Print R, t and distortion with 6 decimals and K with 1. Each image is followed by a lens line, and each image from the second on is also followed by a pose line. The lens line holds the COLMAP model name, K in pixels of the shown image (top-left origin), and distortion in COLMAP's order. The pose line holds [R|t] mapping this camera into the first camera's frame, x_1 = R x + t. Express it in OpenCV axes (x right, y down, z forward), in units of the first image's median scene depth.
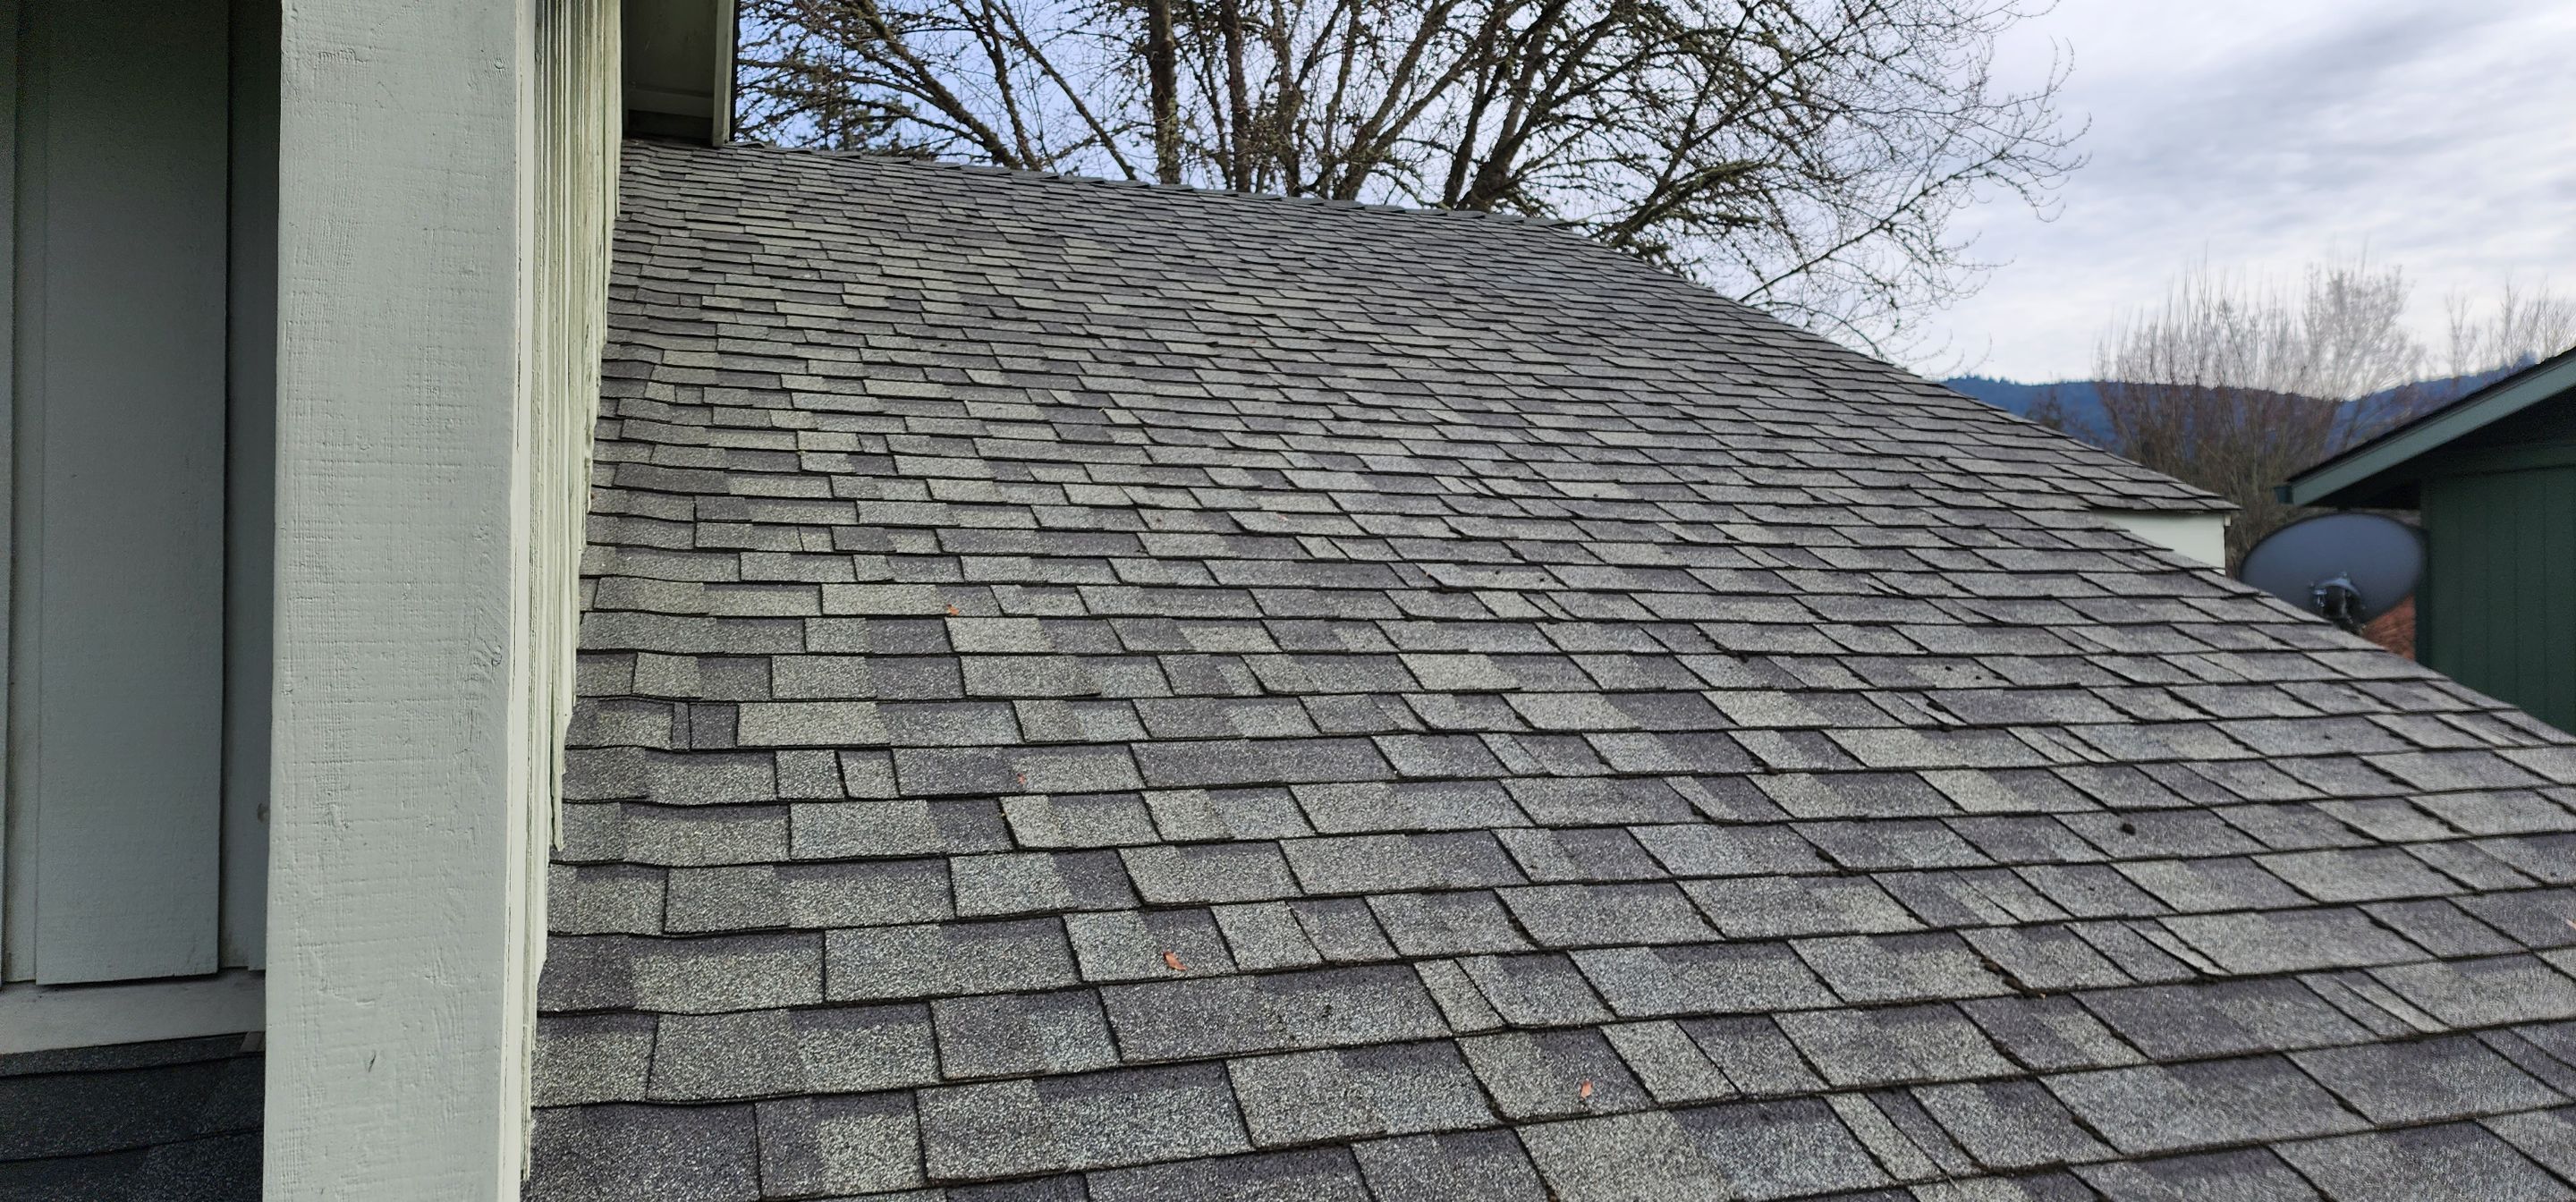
lens RADIAL K [[1572.4, 0, 1288.0], [0, 1572.4, 601.0], [0, 0, 1]] dist [0.091750, -0.068386]
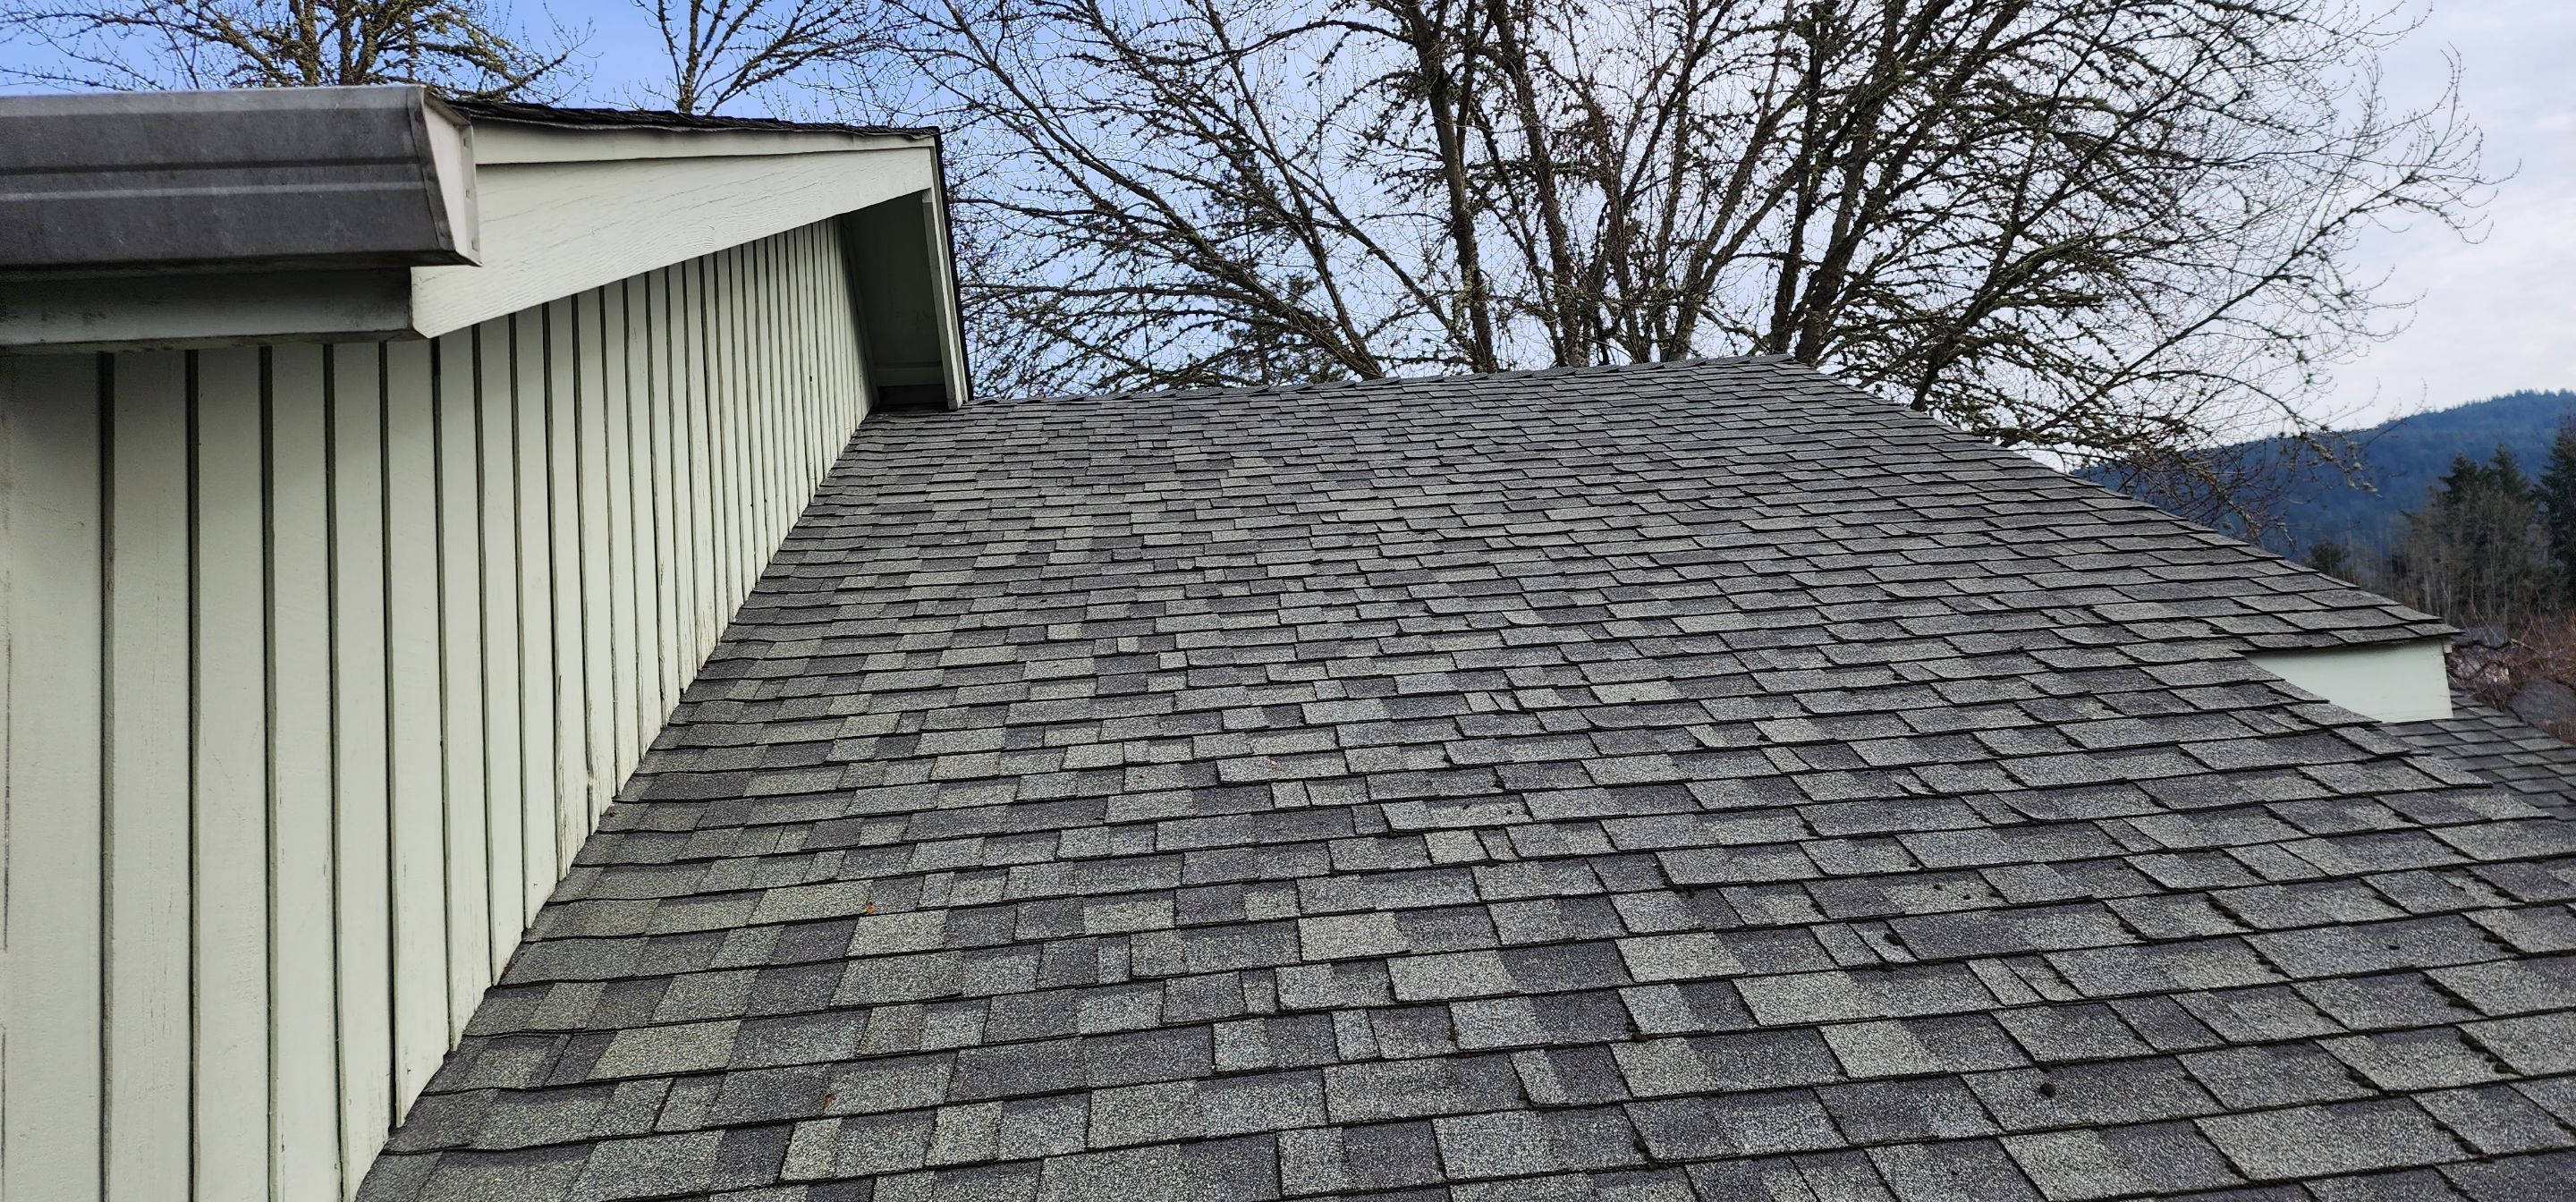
lens RADIAL K [[1572.4, 0, 1288.0], [0, 1572.4, 601.0], [0, 0, 1]] dist [0.091750, -0.068386]
pose [[0.969491, -0.104256, -0.221851, 0.244589], [0.082628, 0.991070, -0.104655, -0.049760], [0.230781, 0.083131, 0.969448, 0.008991]]
